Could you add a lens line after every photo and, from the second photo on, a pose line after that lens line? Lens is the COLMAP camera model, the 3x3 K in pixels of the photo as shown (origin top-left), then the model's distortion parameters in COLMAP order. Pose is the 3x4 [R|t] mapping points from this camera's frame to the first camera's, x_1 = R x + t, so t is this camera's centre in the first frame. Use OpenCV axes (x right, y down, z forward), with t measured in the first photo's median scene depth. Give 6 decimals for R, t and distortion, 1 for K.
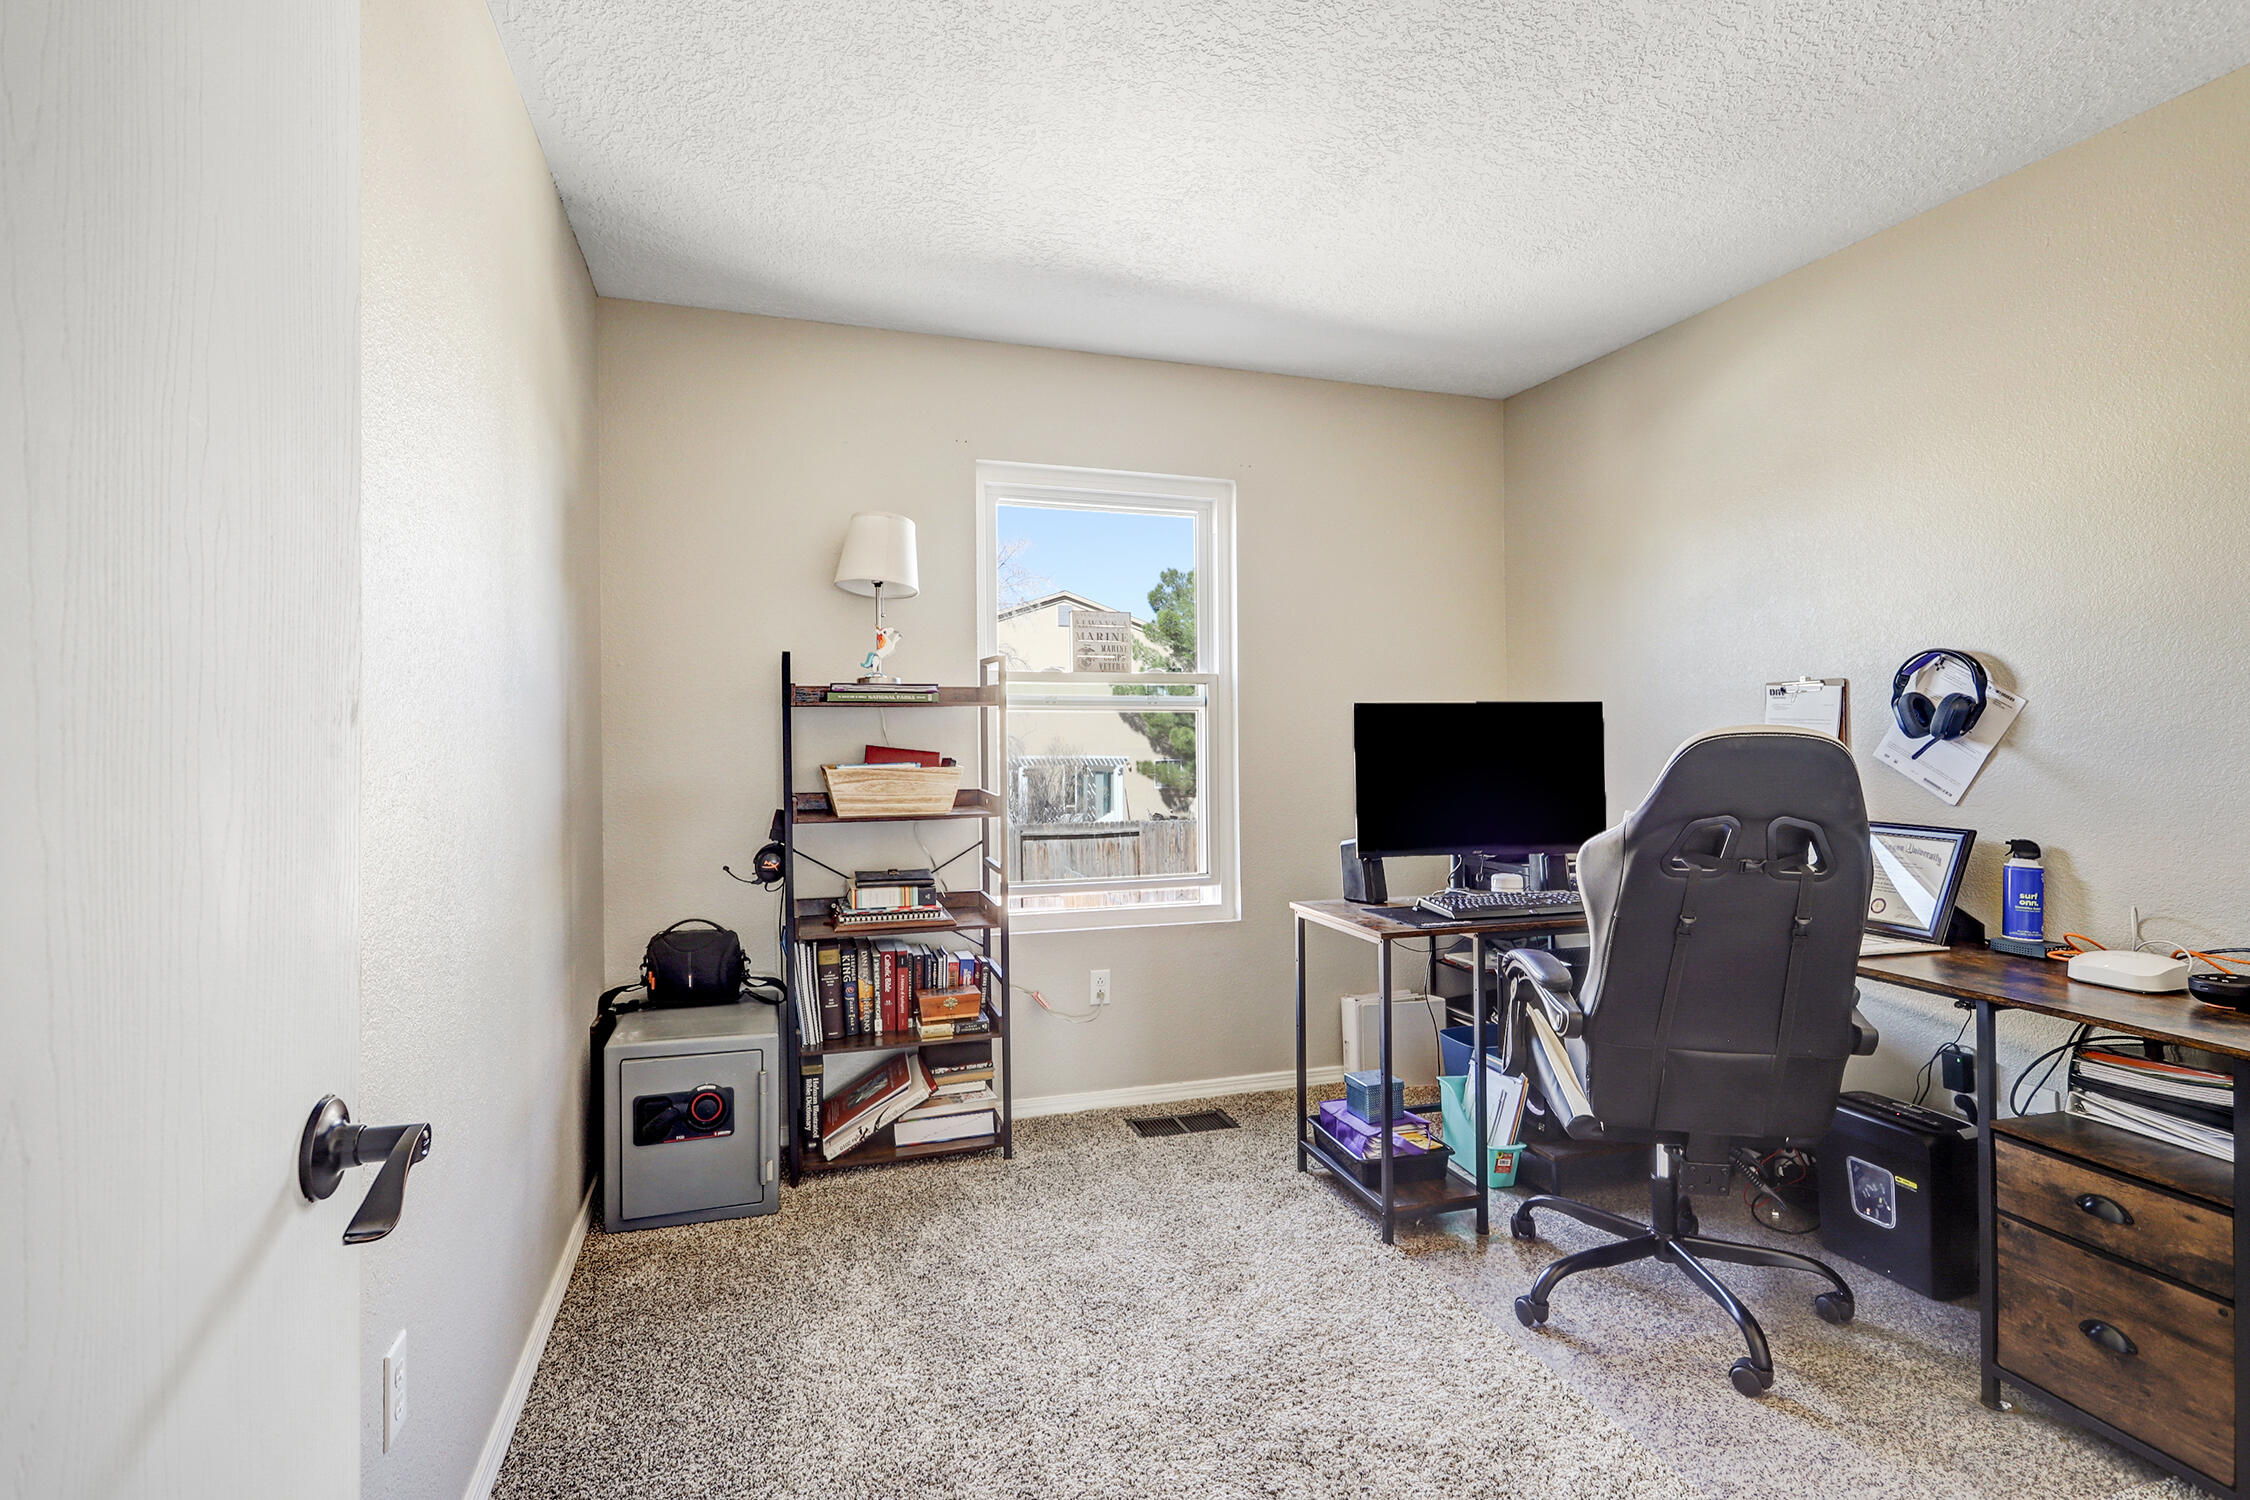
lens RADIAL K [[1085.4, 0, 1126.0], [0, 1085.4, 751.8], [0, 0, 1]] dist [0.000608, -0.000282]
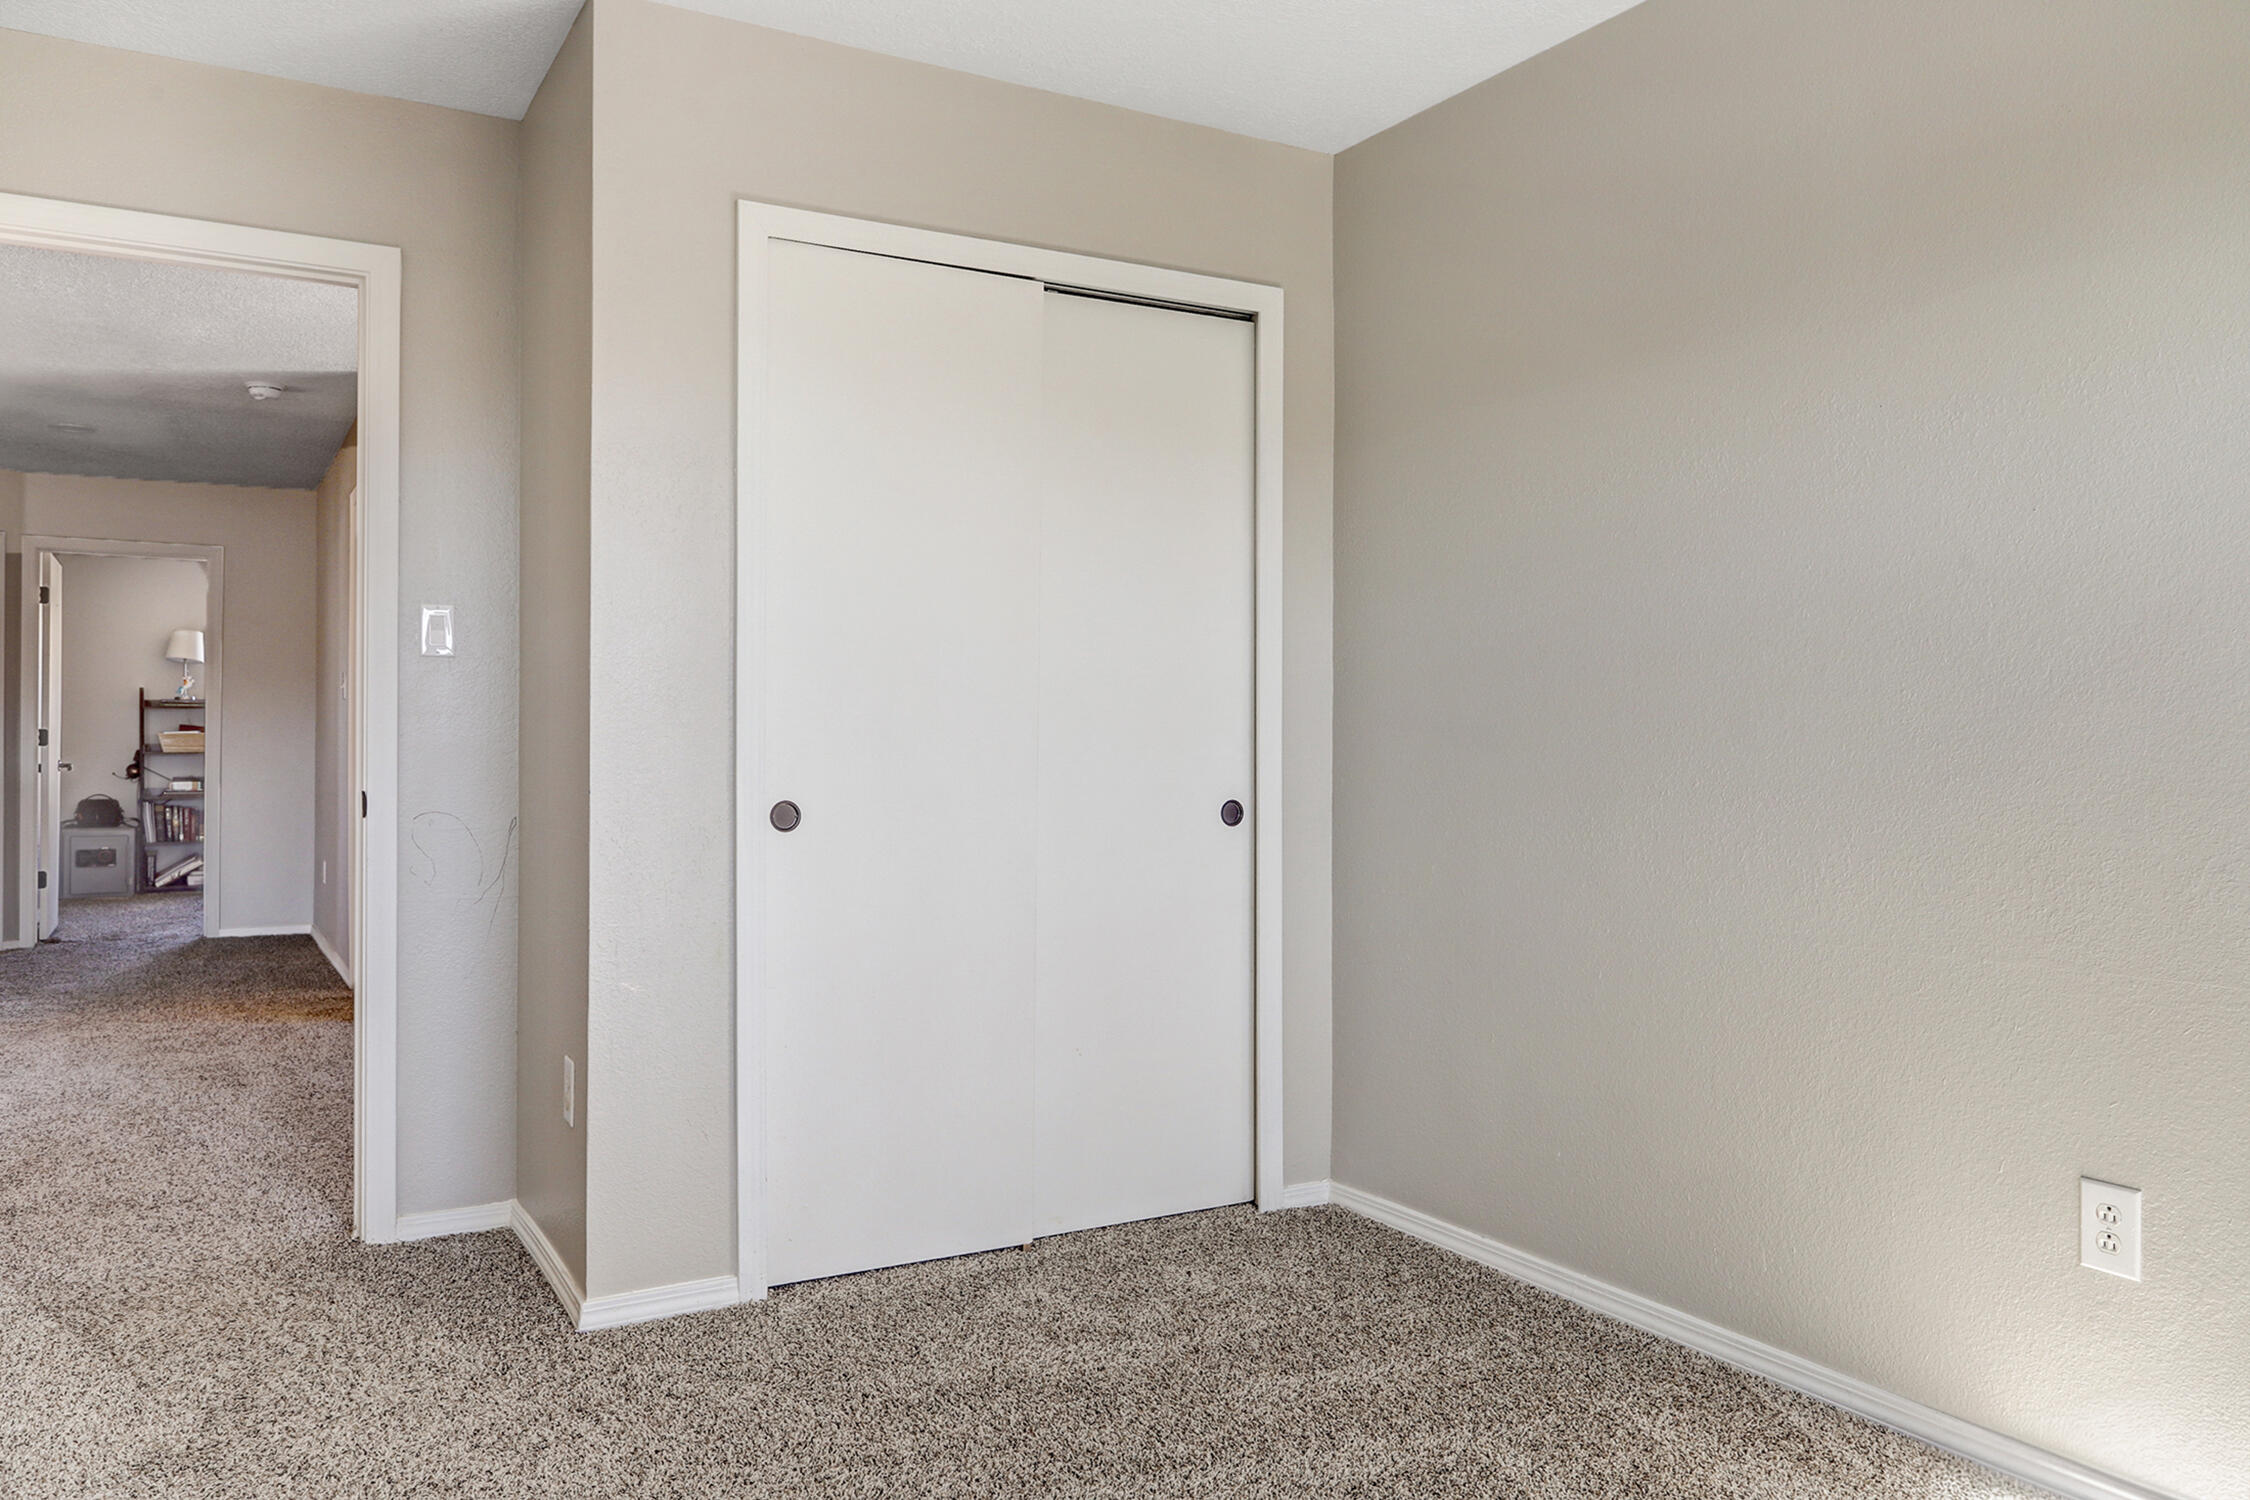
lens RADIAL K [[1604.1, 0, 1125.6], [0, 1604.1, 730.2], [0, 0, 1]] dist [0.010150, 0.005352]
pose [[0.977264, 0.004364, 0.211983, 1.123825], [-0.000060, 0.999794, -0.020309, 0.082844], [-0.212027, 0.019835, 0.977062, -3.129608]]
